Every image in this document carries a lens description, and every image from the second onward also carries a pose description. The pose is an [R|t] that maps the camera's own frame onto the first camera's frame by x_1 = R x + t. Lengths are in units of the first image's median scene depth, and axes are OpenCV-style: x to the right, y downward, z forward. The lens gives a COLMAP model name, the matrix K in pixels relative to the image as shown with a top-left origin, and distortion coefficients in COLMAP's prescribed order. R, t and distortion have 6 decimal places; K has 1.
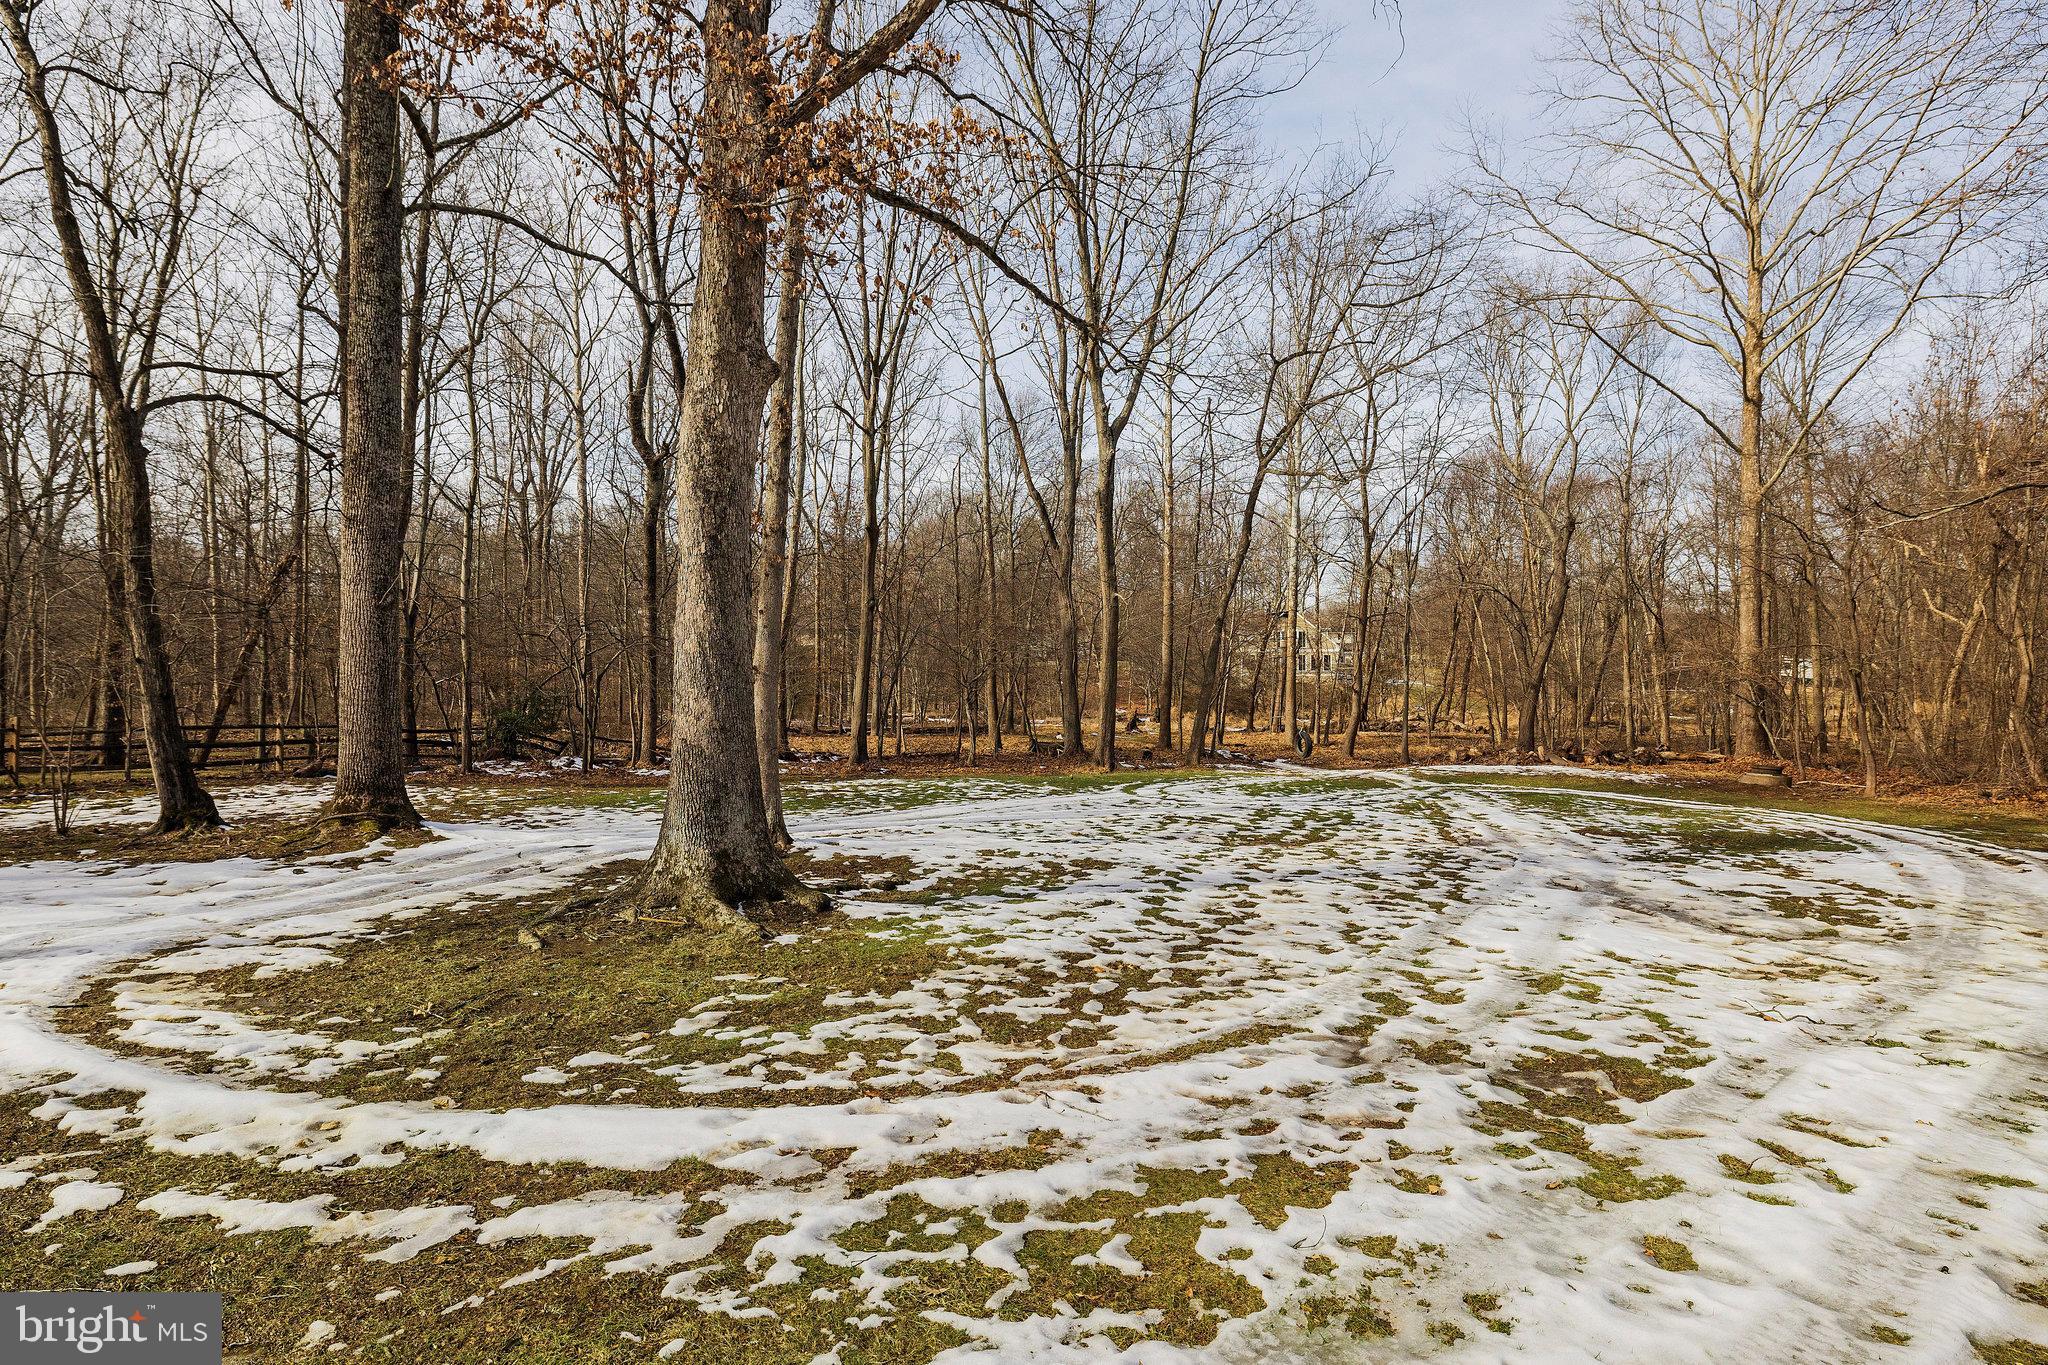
lens RADIAL K [[1150.1, 0, 1014.7], [0, 1150.1, 673.7], [0, 0, 1]] dist [0.001291, -0.001036]
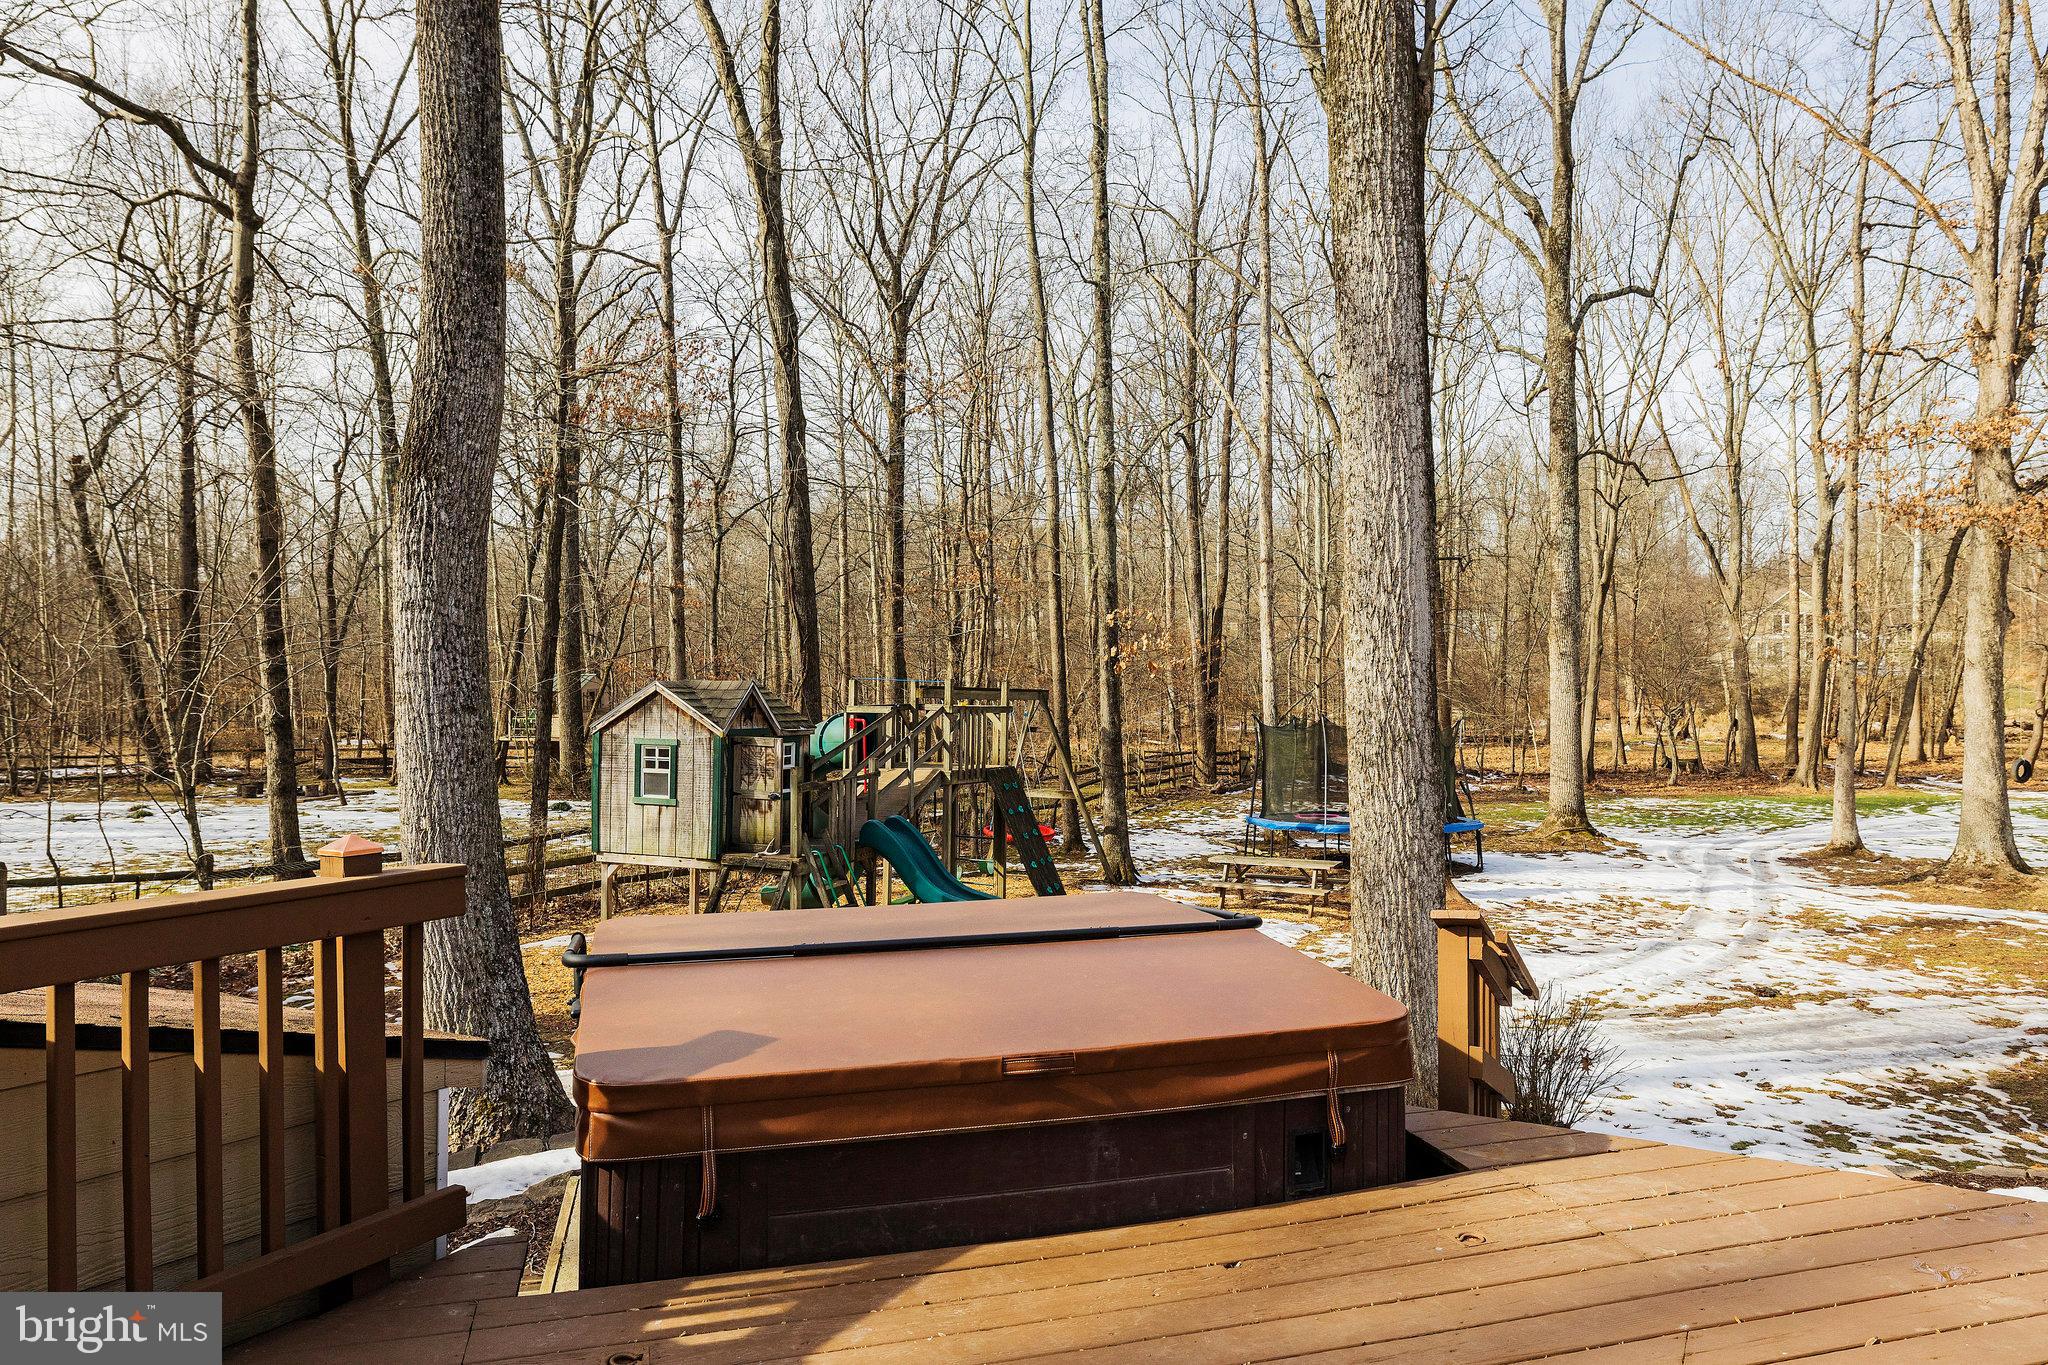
lens RADIAL K [[1365.6, 0, 1016.6], [0, 1365.6, 674.2], [0, 0, 1]] dist [-0.004733, 0.001432]
pose [[0.973874, -0.009273, -0.226901, -0.403781], [0.013112, 0.999795, 0.015417, -0.065148], [0.226712, -0.017990, 0.973796, -0.509657]]
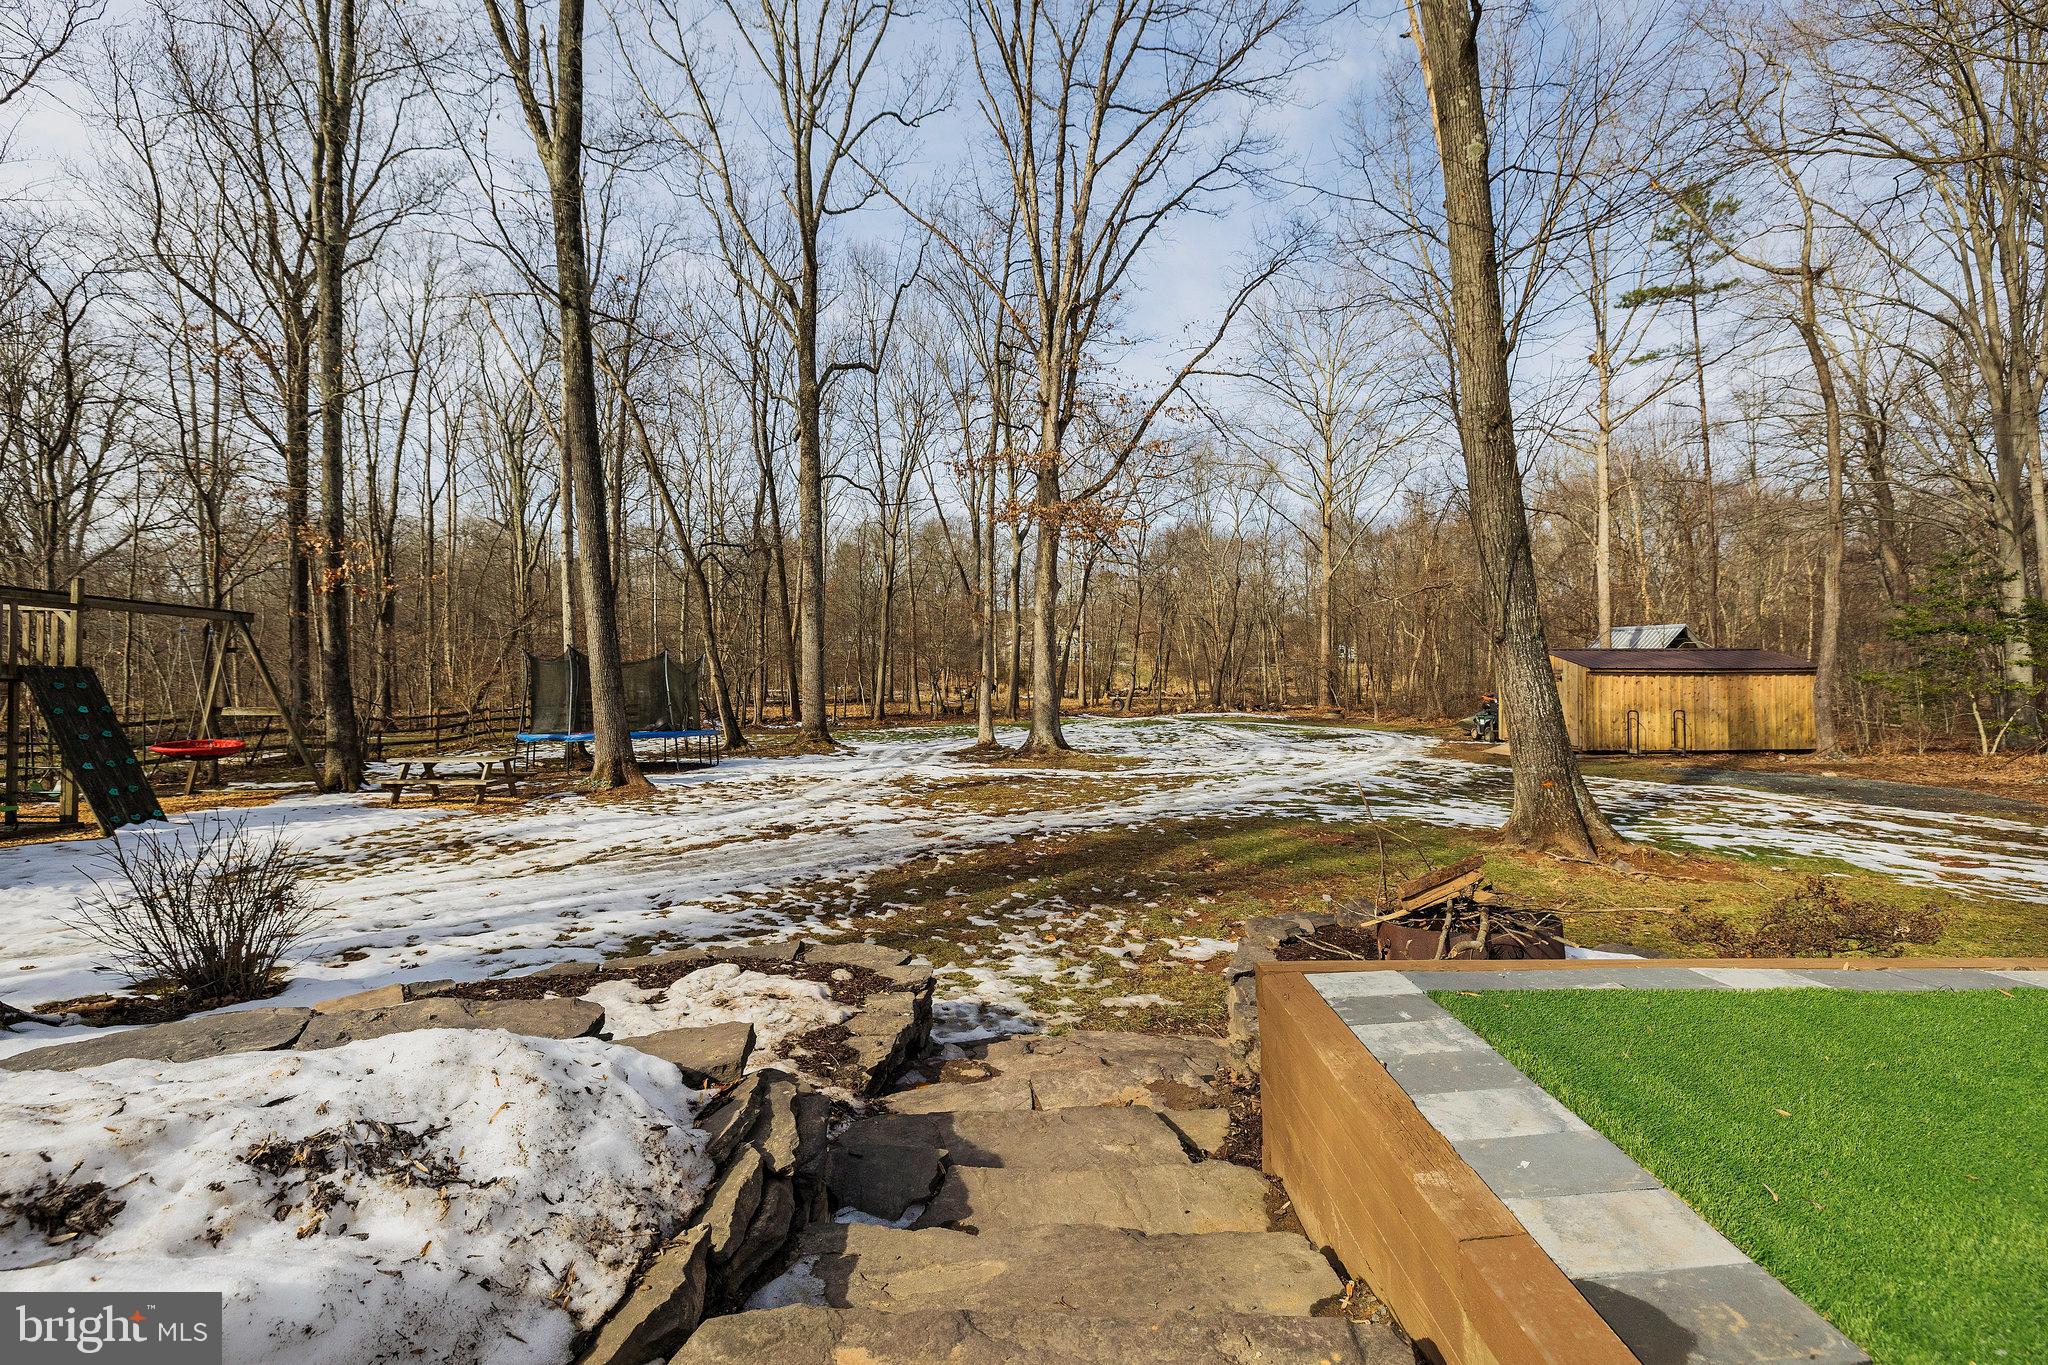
lens RADIAL K [[886.0, 0, 1019.8], [0, 886.0, 675.5], [0, 0, 1]] dist [0.003526, -0.000451]
pose [[0.970750, -0.011844, 0.239800, -0.265542], [0.006331, 0.999698, 0.023747, -0.022464], [-0.240009, -0.021534, 0.970532, -0.394414]]
